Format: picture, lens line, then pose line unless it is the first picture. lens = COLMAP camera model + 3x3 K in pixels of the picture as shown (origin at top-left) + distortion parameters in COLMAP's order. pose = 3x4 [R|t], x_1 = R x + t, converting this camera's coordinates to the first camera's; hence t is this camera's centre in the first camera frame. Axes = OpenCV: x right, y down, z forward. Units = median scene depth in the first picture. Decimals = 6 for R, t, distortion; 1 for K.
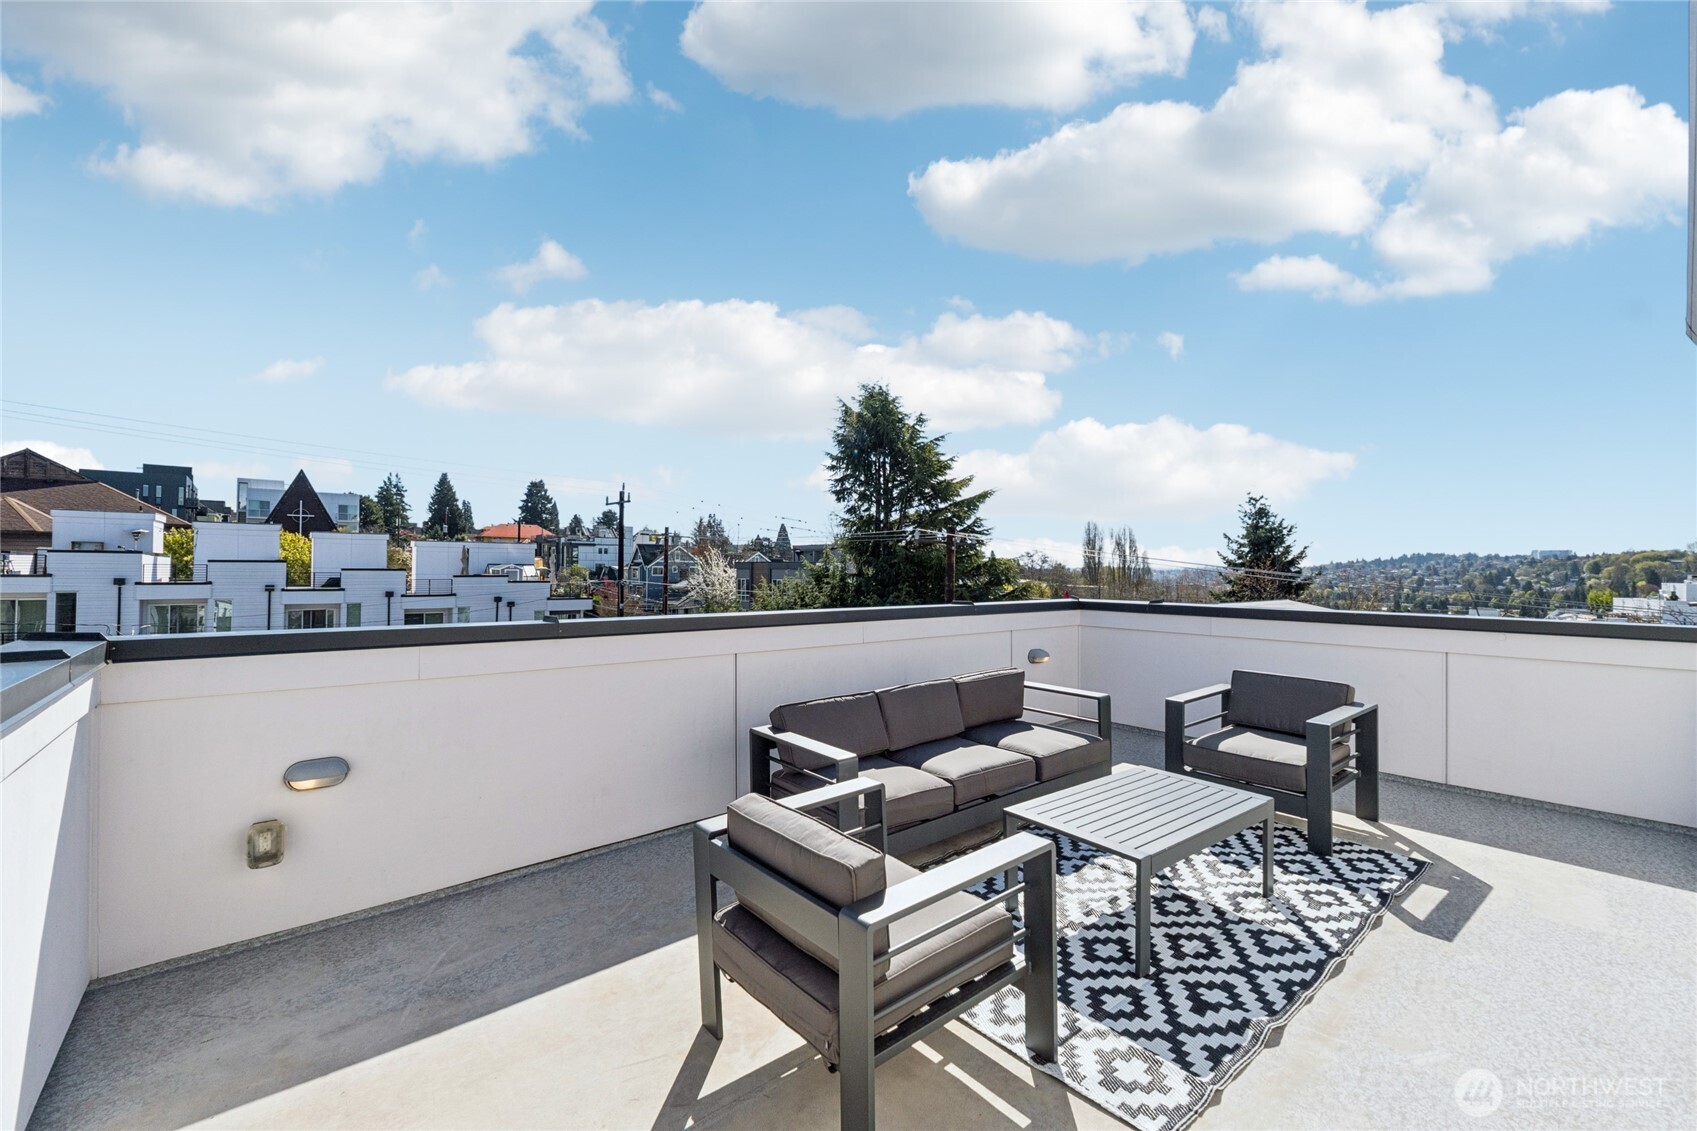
lens RADIAL K [[708.3, 0, 846.4], [0, 708.3, 553.1], [0, 0, 1]] dist [-0.004172, -0.000330]
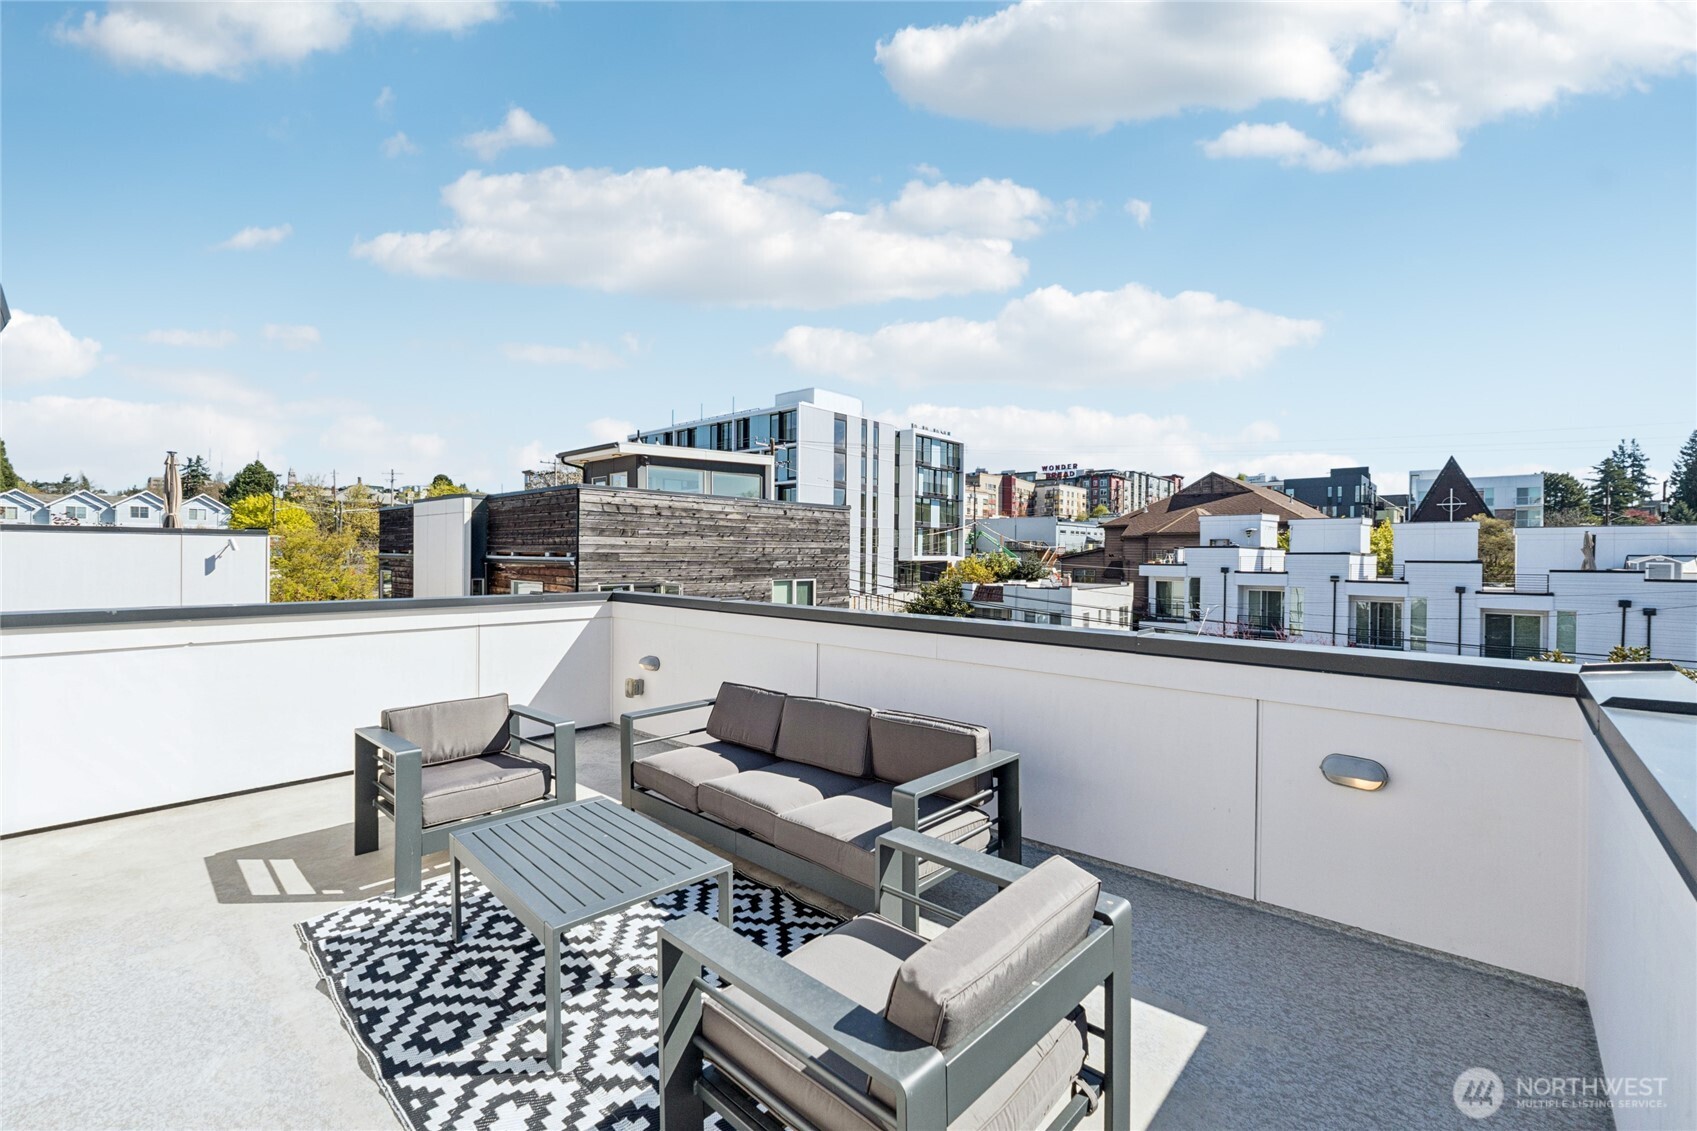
lens RADIAL K [[708.3, 0, 846.4], [0, 708.3, 553.1], [0, 0, 1]] dist [-0.004172, -0.000330]
pose [[0.135236, -0.003664, -0.990807, 0.134654], [0.017542, 0.999845, -0.001303, -0.000292], [0.990658, -0.017205, 0.135279, 0.122829]]
